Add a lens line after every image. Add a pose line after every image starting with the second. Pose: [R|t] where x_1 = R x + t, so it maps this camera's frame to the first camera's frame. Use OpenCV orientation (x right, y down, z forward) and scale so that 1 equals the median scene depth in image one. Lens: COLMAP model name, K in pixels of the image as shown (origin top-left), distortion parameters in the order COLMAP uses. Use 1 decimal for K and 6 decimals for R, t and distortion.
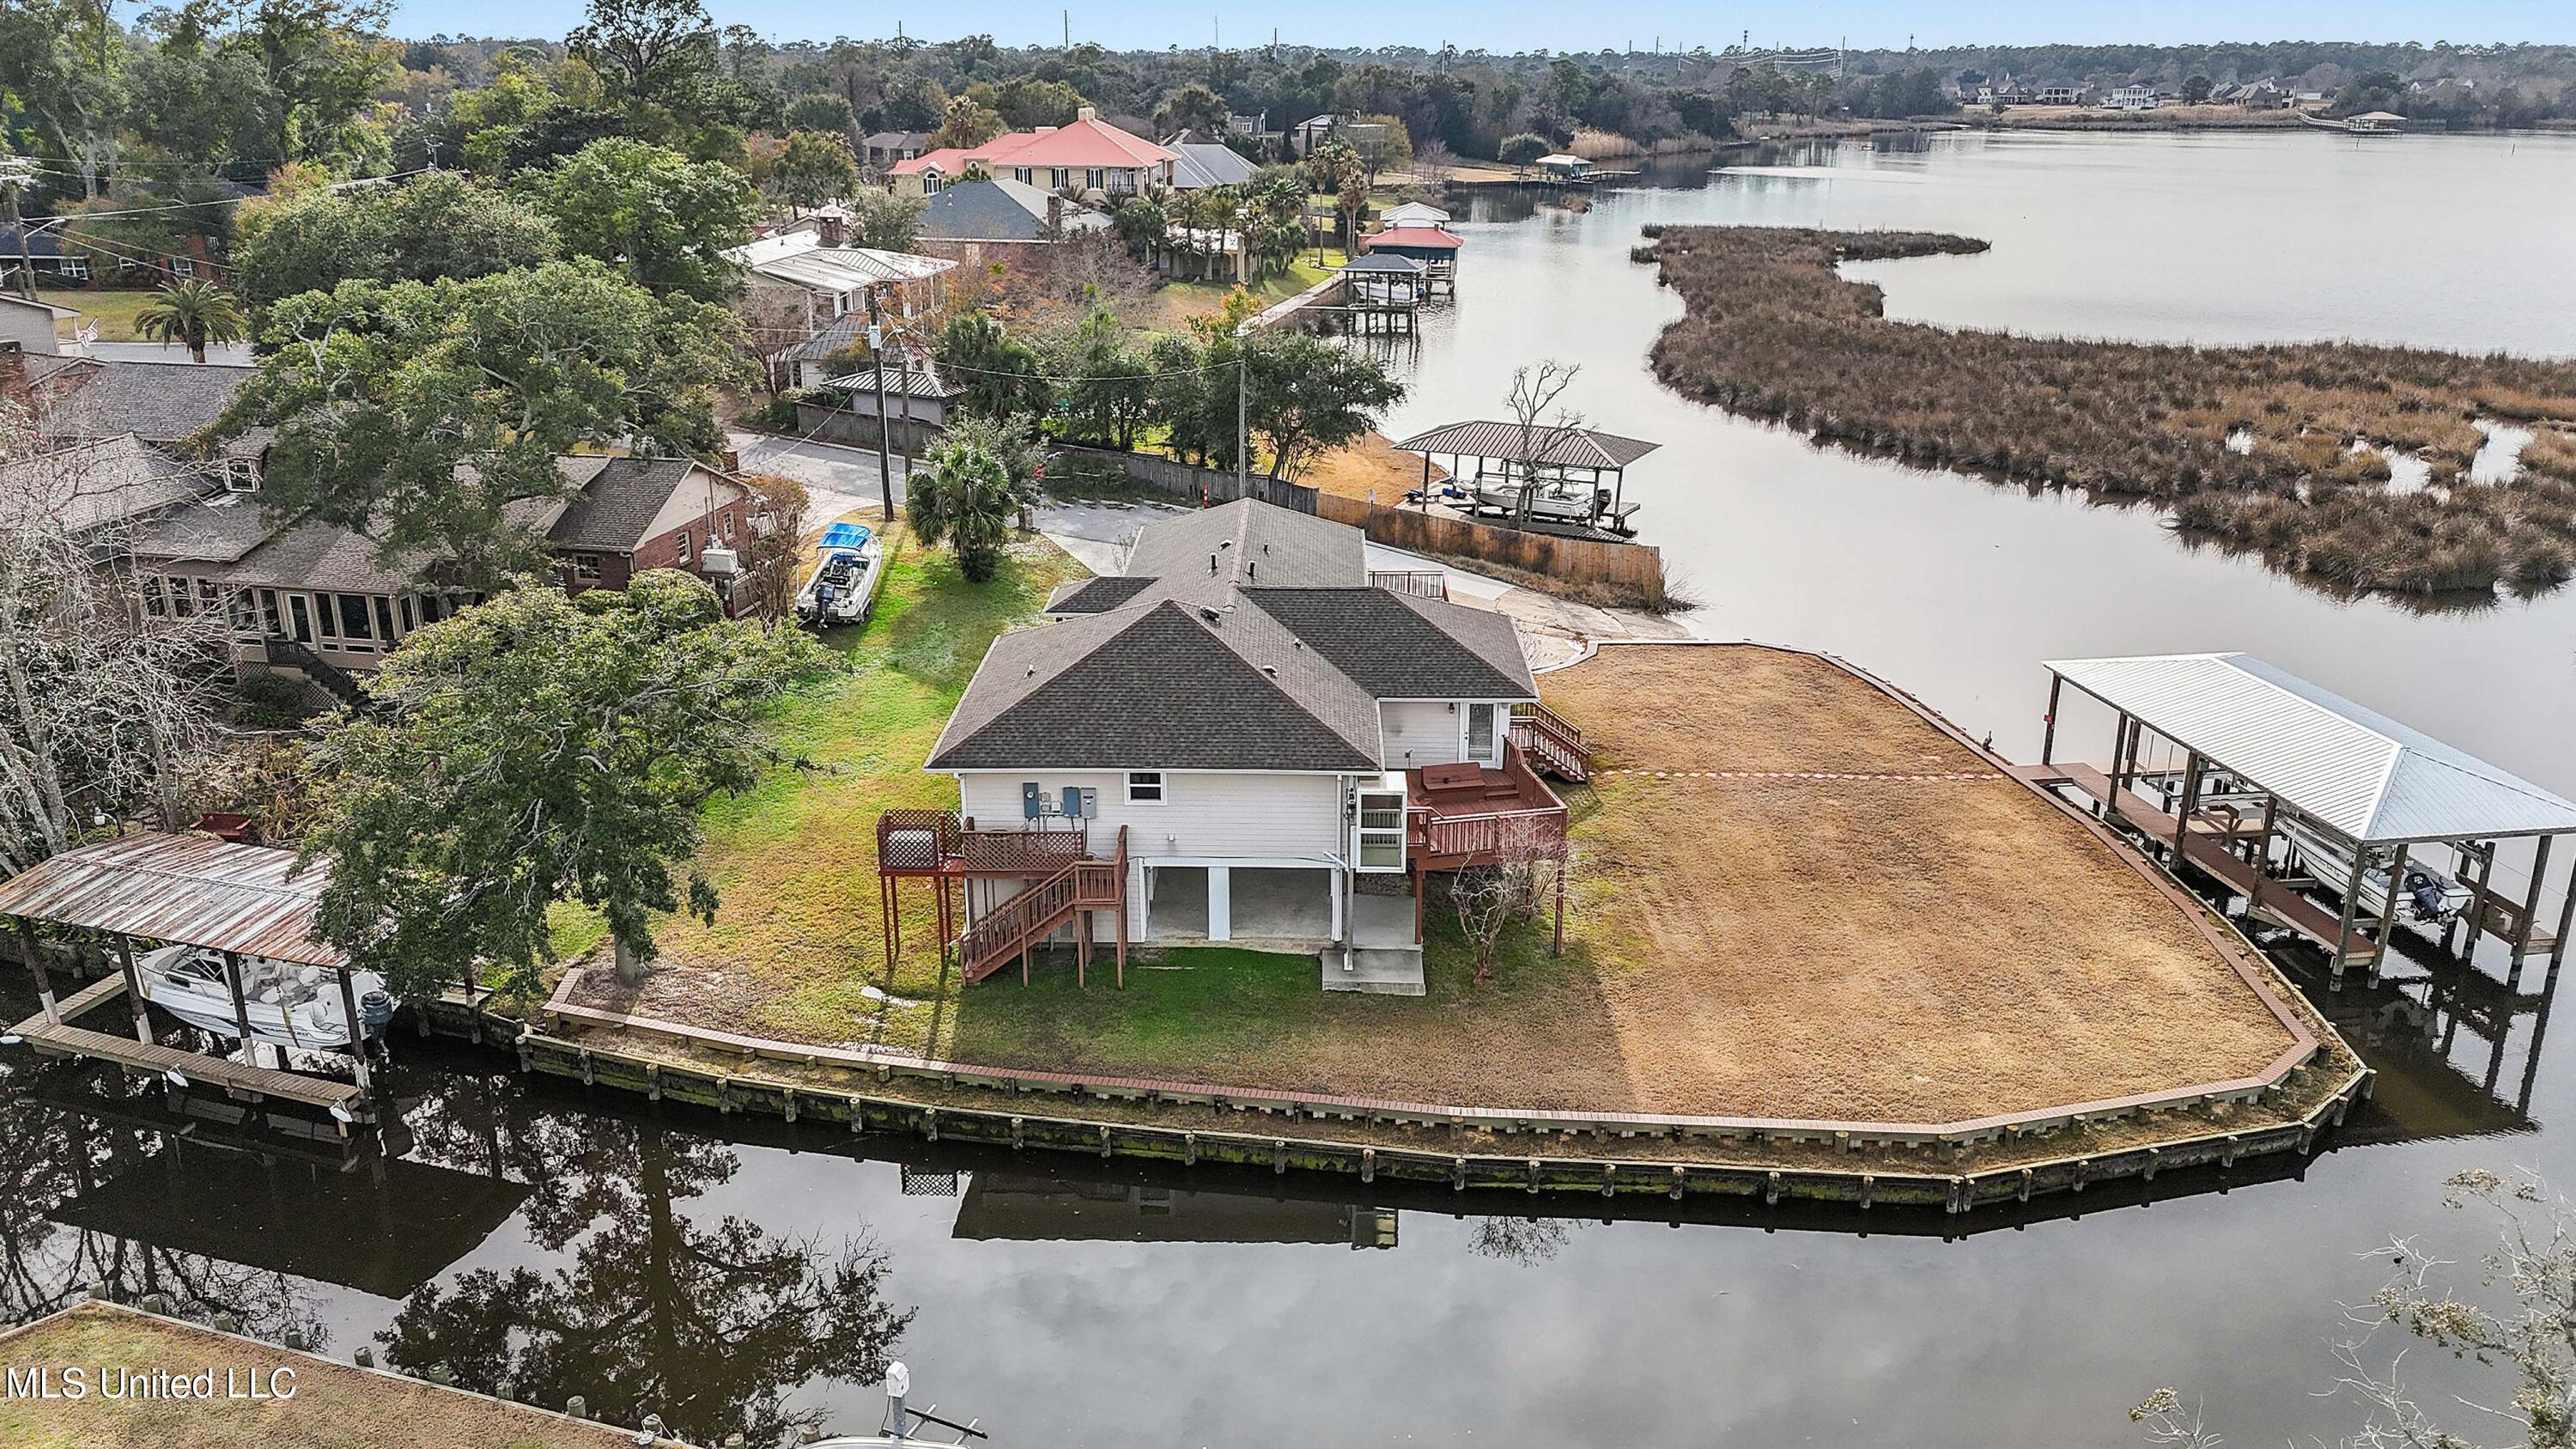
lens RADIAL K [[1900.4, 0, 1288.0], [0, 1900.4, 724.5], [0, 0, 1]] dist [0.073930, -0.069132]
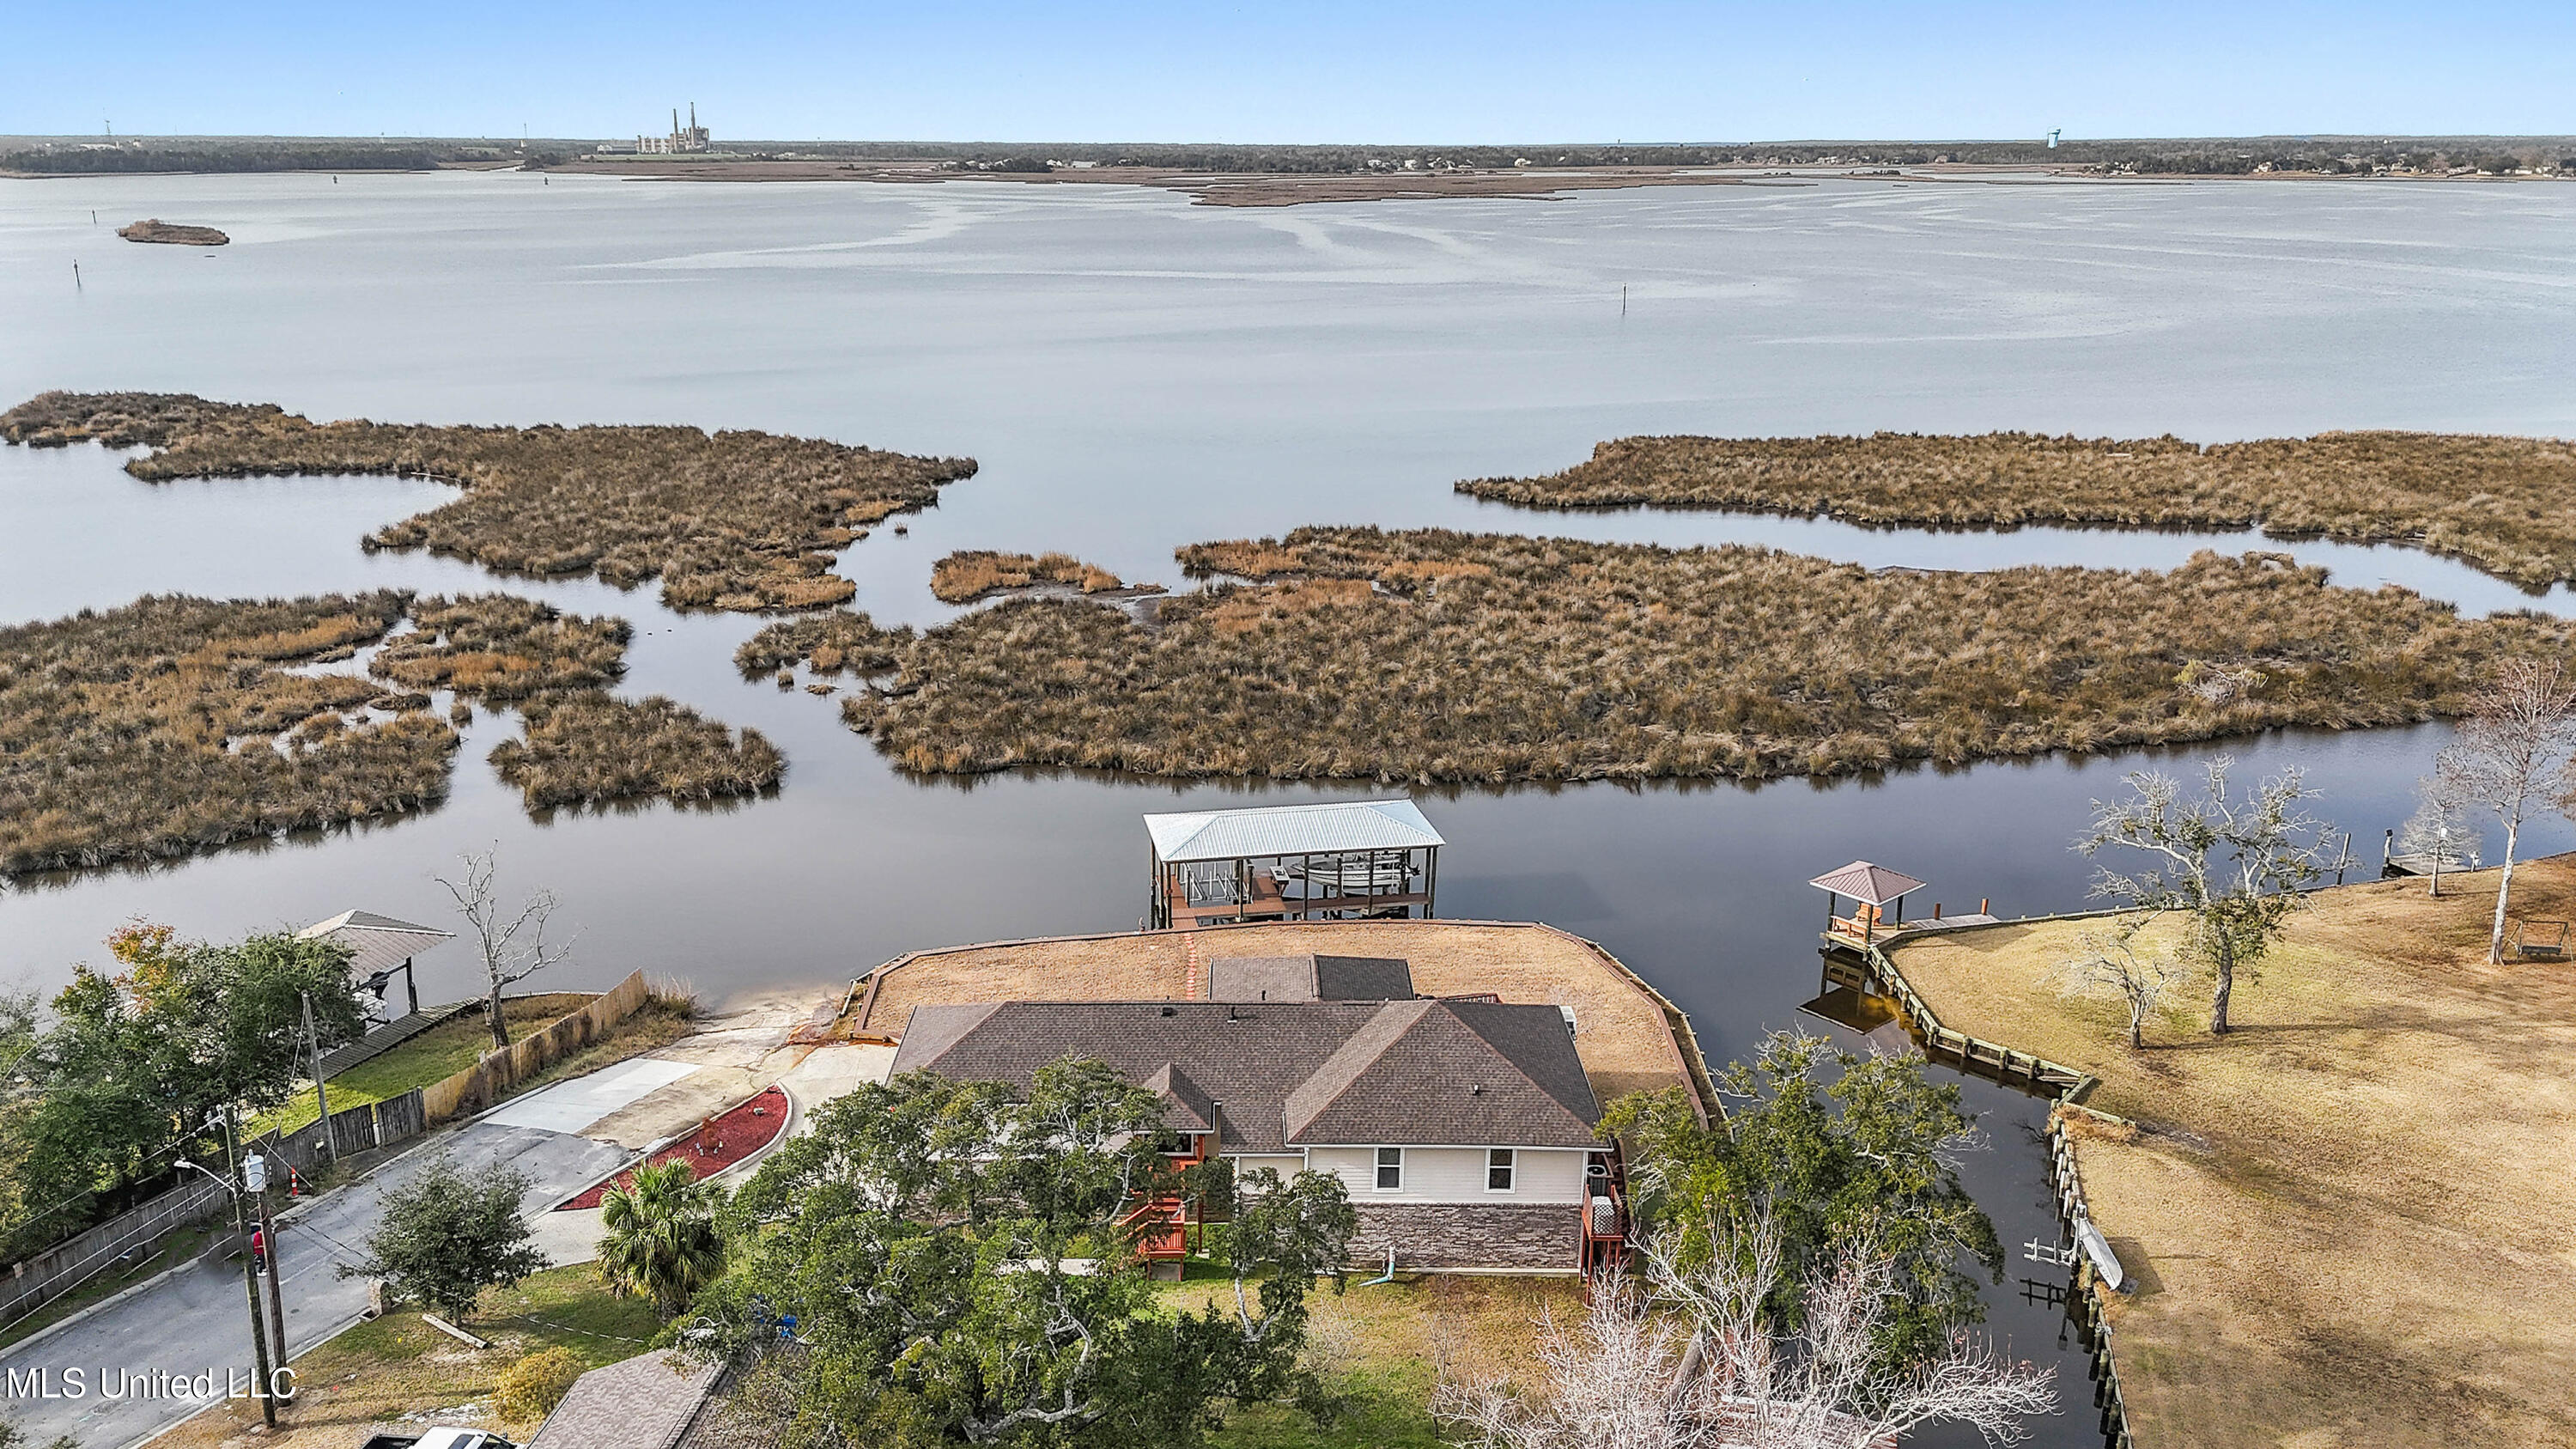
lens RADIAL K [[1886.7, 0, 1244.4], [0, 1886.7, 718.4], [0, 0, 1]] dist [0.196387, -0.495229]
pose [[-0.022286, -0.287945, 0.957388, -0.765799], [0.325624, 0.903317, 0.279262, -0.395656], [-0.945237, 0.317972, 0.073631, 0.560370]]
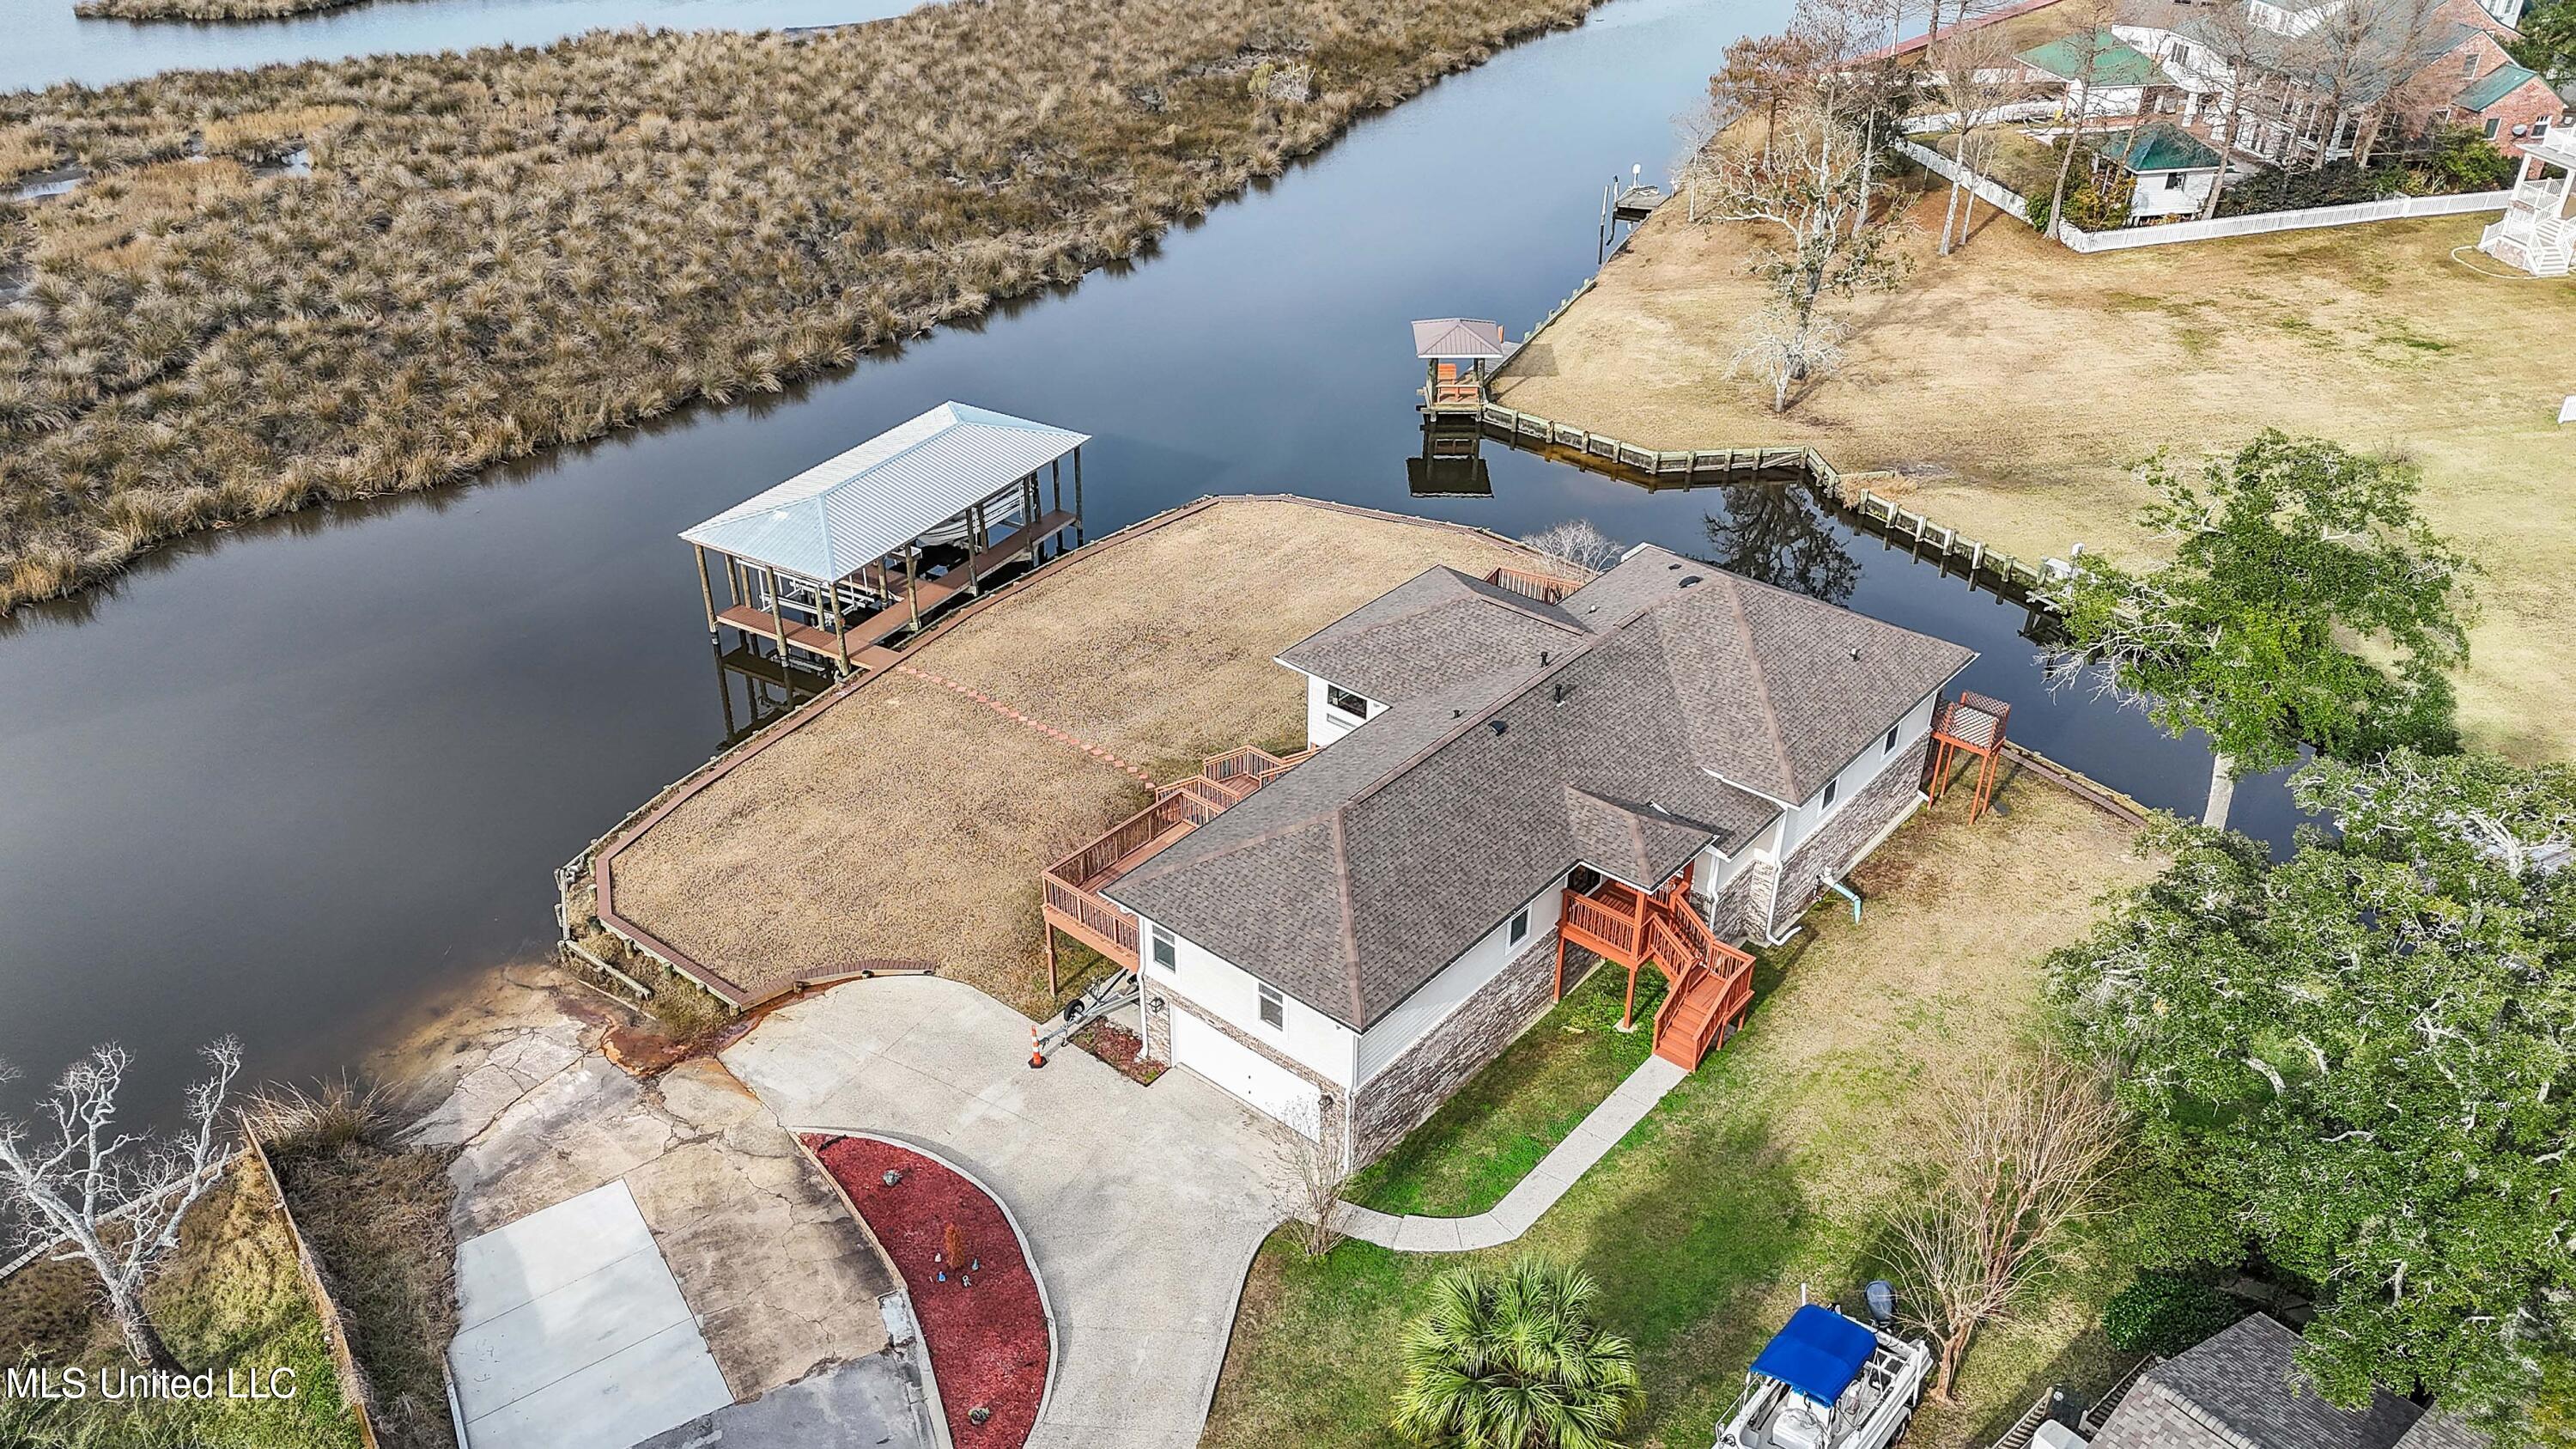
lens RADIAL K [[1900.4, 0, 1288.0], [0, 1900.4, 724.5], [0, 0, 1]] dist [0.073930, -0.069132]
pose [[-0.776325, -0.331801, 0.535936, -0.276024], [0.197527, 0.679360, 0.706720, -0.477311], [-0.598584, 0.654506, -0.461865, 0.990435]]
